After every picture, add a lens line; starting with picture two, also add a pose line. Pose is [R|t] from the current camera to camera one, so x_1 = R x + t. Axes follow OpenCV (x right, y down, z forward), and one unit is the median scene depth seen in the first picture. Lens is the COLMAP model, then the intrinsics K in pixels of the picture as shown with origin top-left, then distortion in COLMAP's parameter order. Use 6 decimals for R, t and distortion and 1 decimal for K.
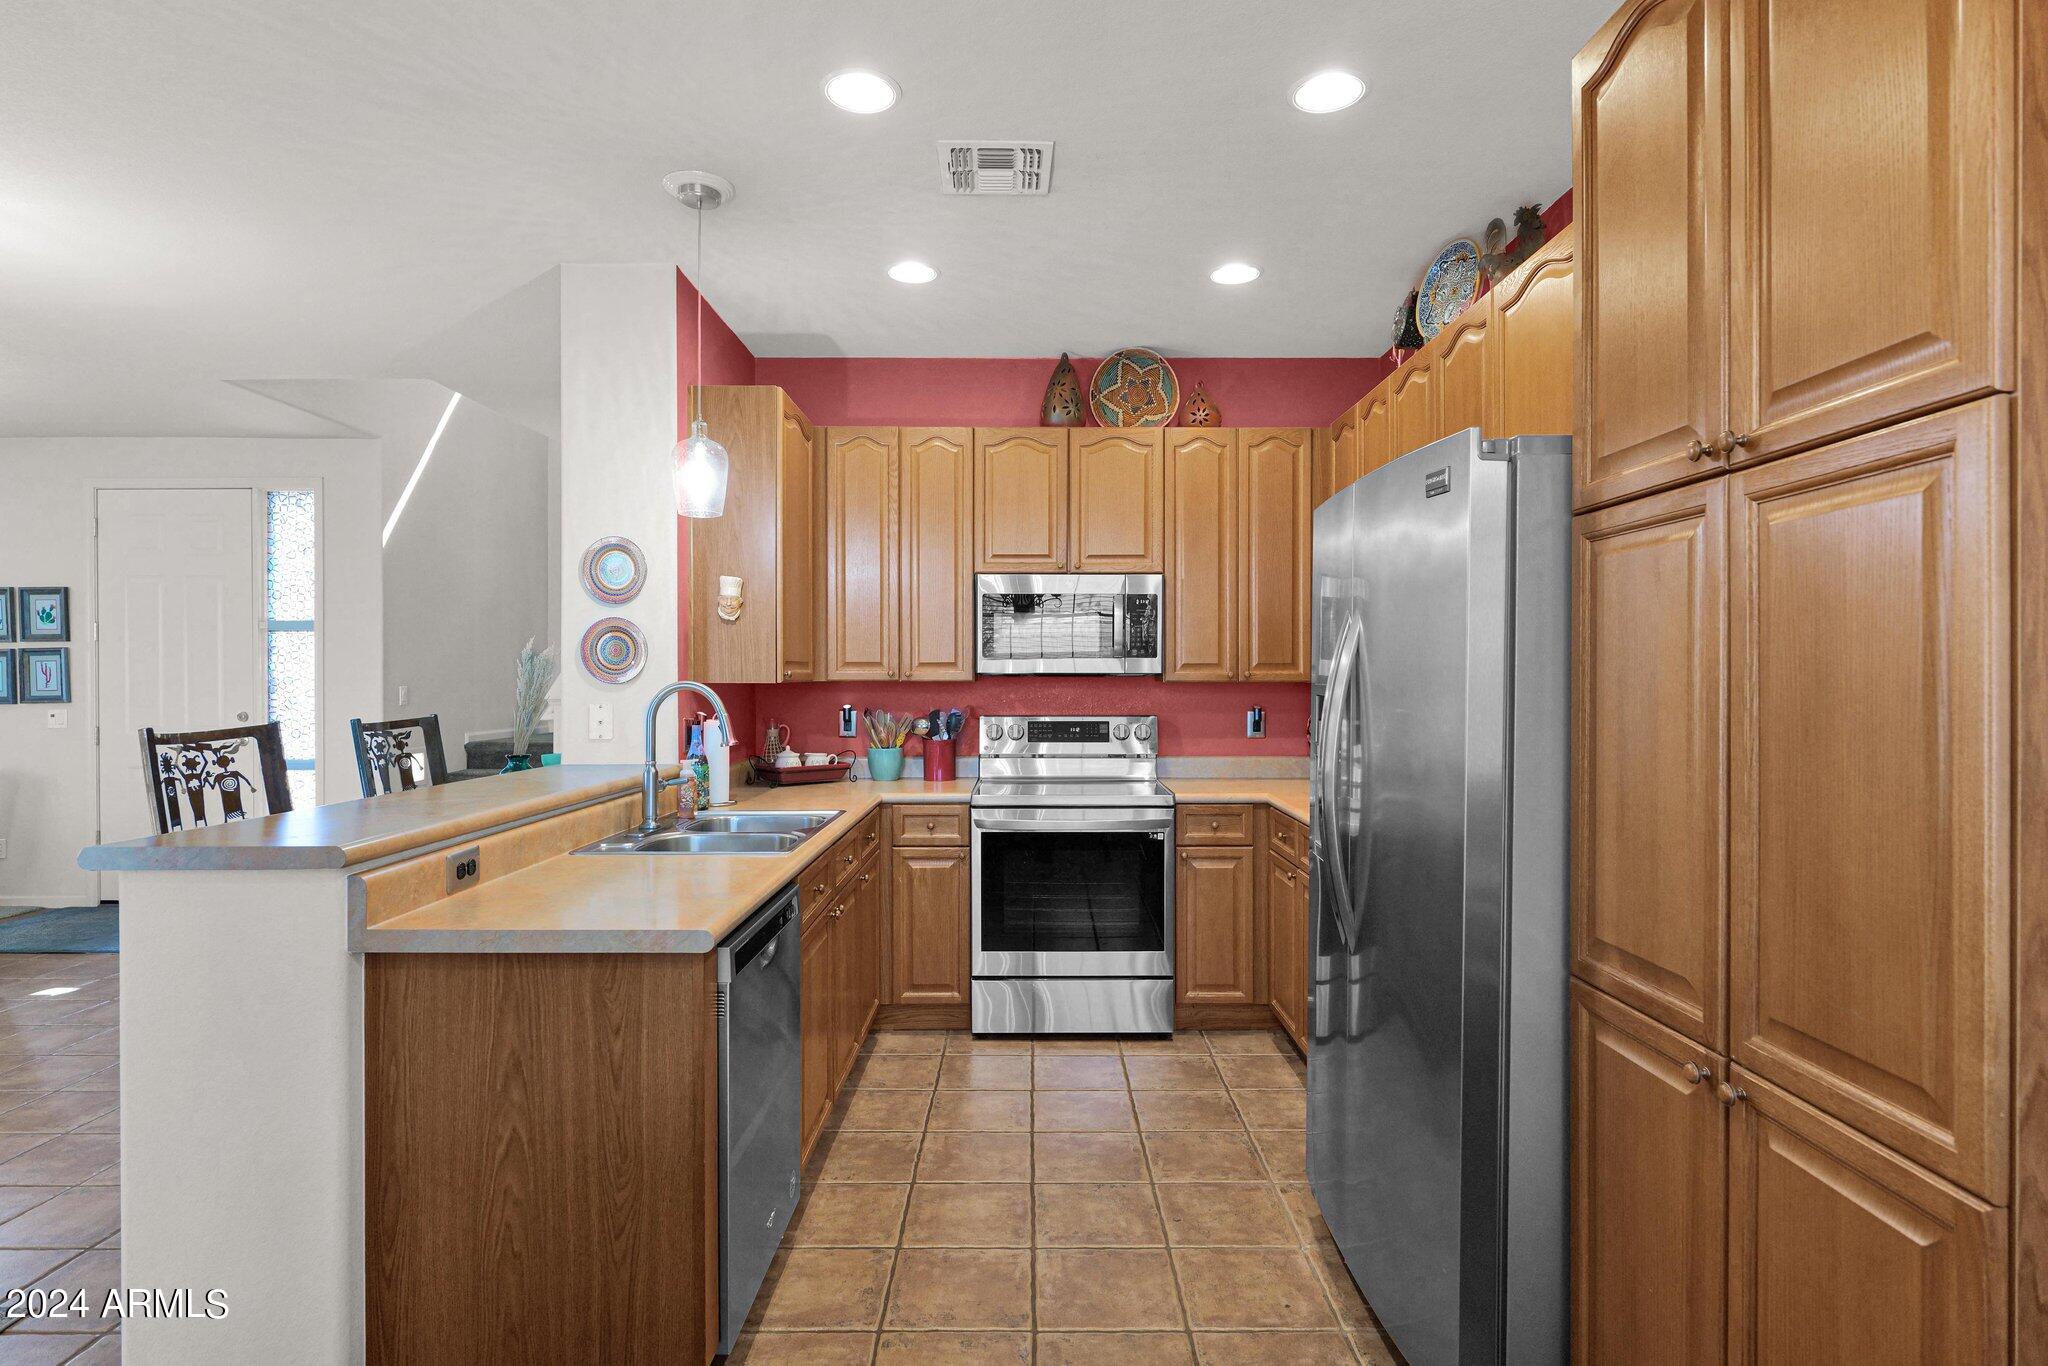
lens RADIAL K [[1058.0, 0, 1024.7], [0, 1058.0, 679.0], [0, 0, 1]] dist [0.001630, -0.000199]
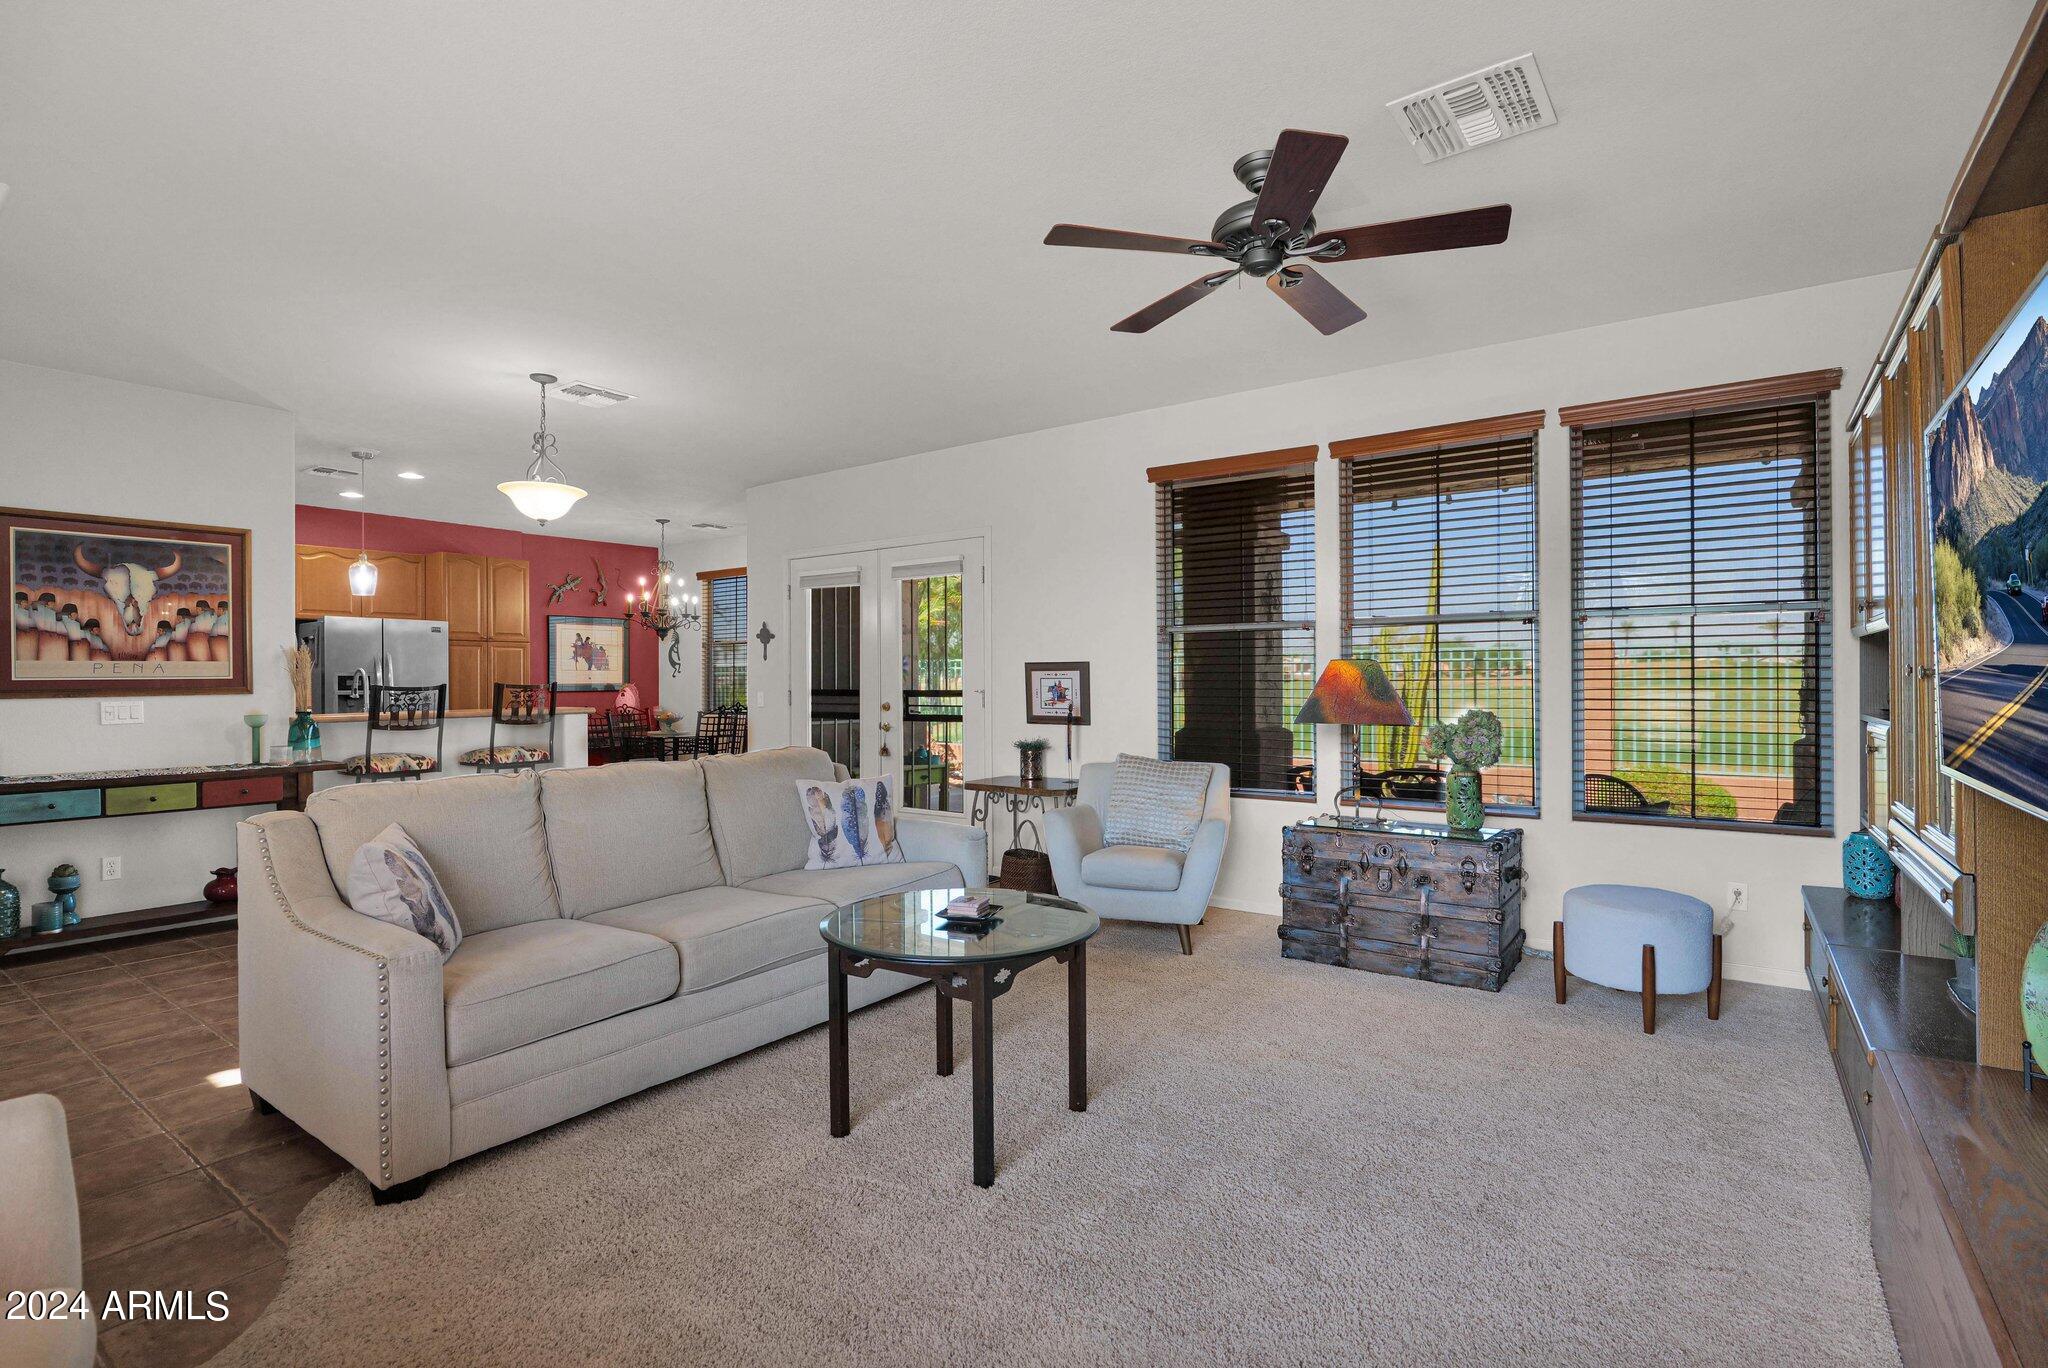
lens RADIAL K [[957.8, 0, 1016.5], [0, 957.8, 682.8], [0, 0, 1]] dist [-0.029390, 0.008373]
pose [[-0.810890, 0.004402, 0.585182, -1.845259], [0.007837, 0.999964, 0.003337, 0.025986], [-0.585147, 0.007292, -0.810895, 1.280750]]
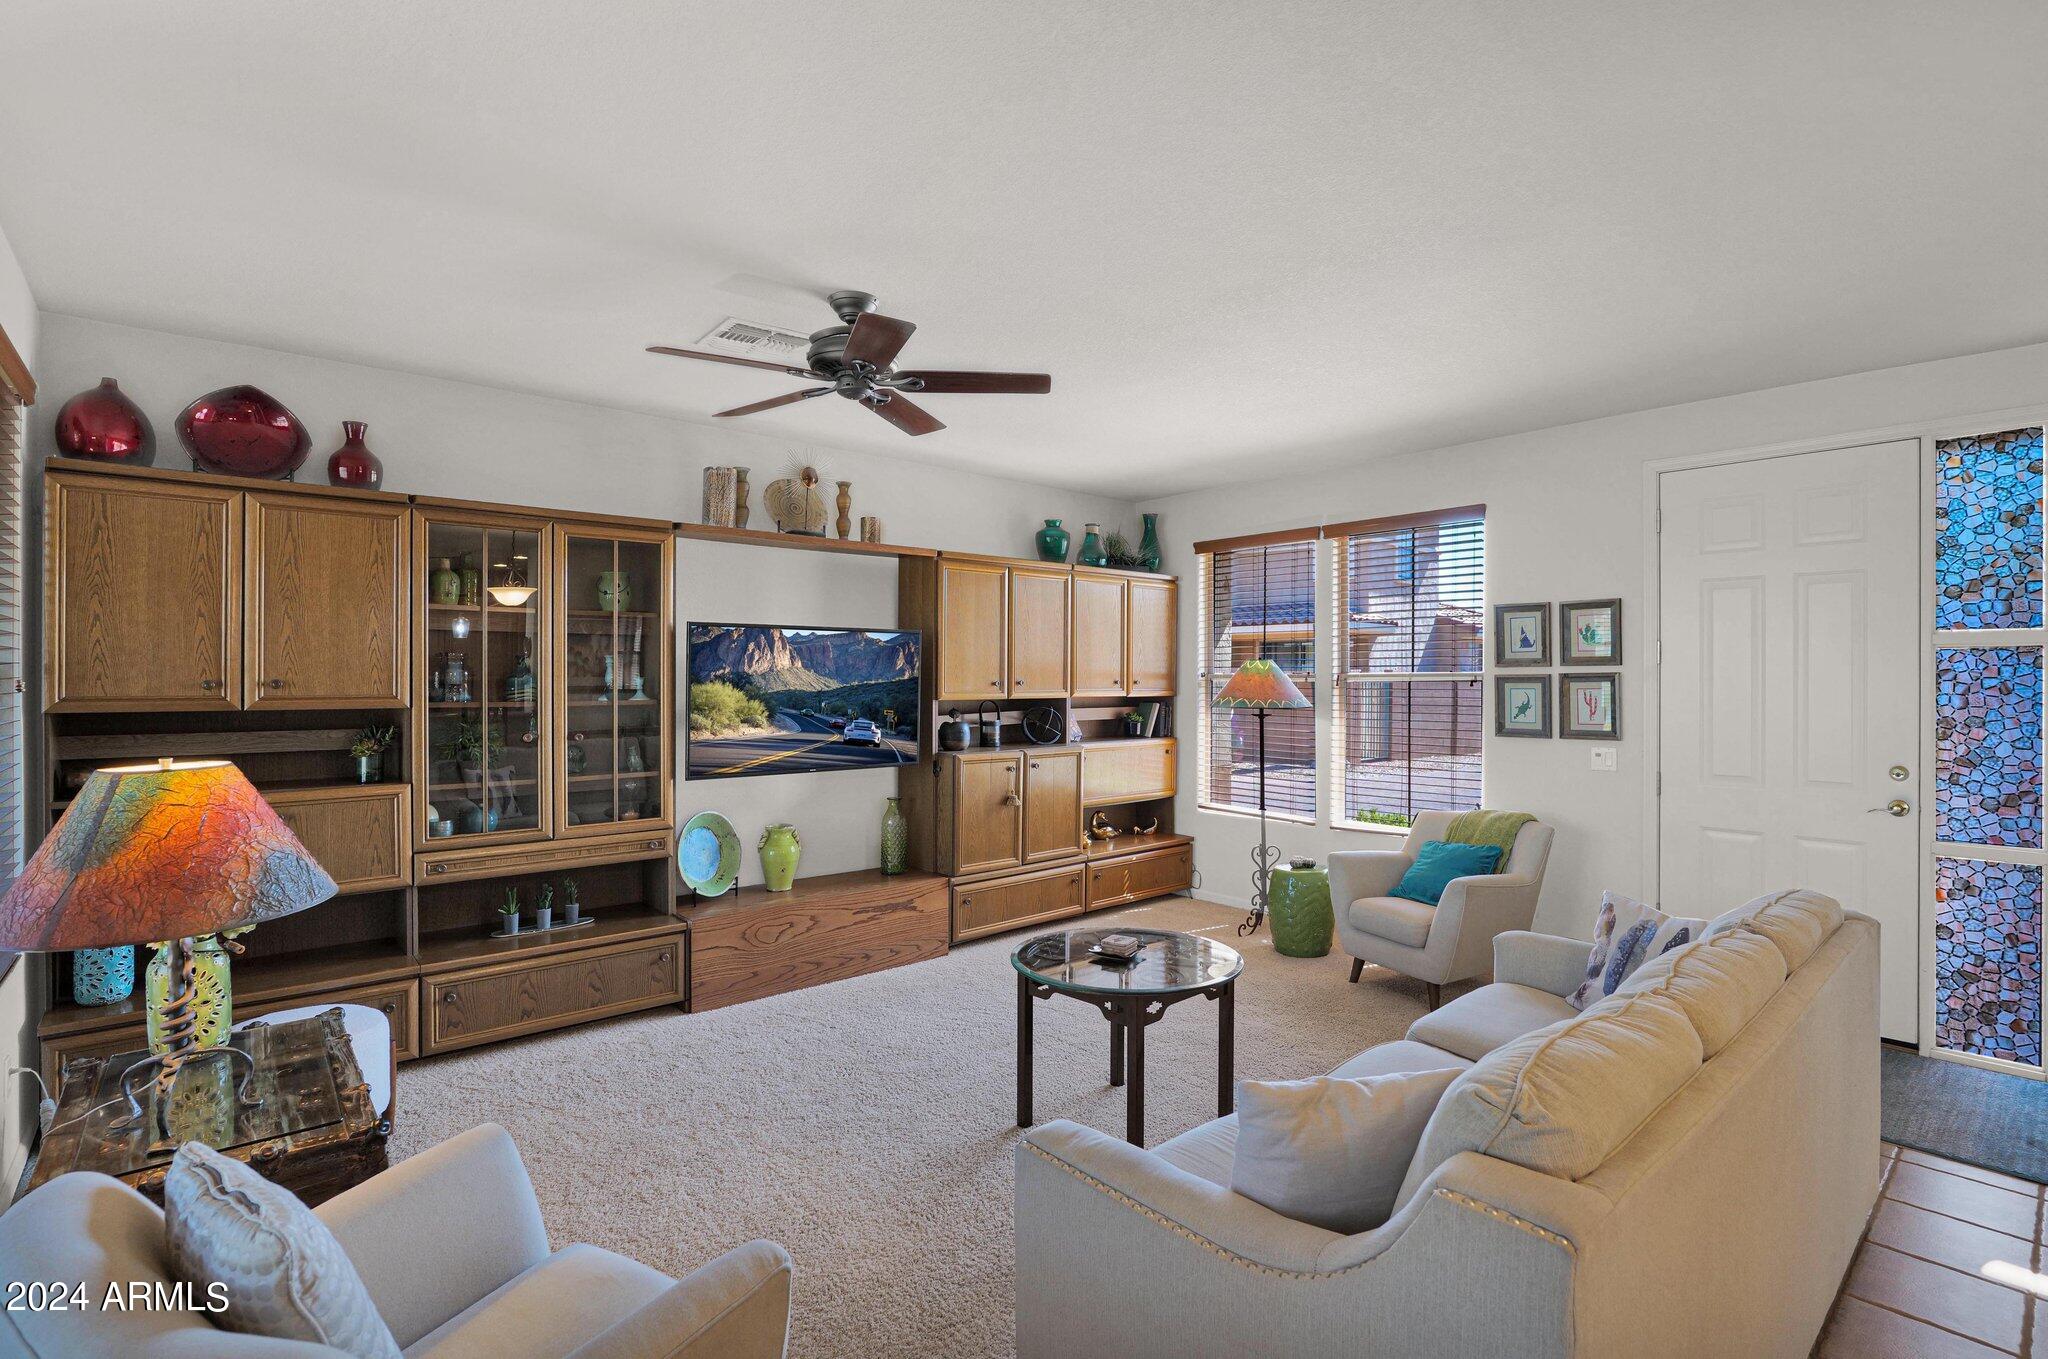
lens RADIAL K [[987.5, 0, 1024.0], [0, 987.5, 679.5], [0, 0, 1]] dist [-0.000076, 0.000170]
pose [[0.659552, 0.002853, -0.751654, -0.924642], [-0.004338, 0.999991, -0.000011, -0.032613], [0.751647, 0.003268, 0.659558, 0.223815]]
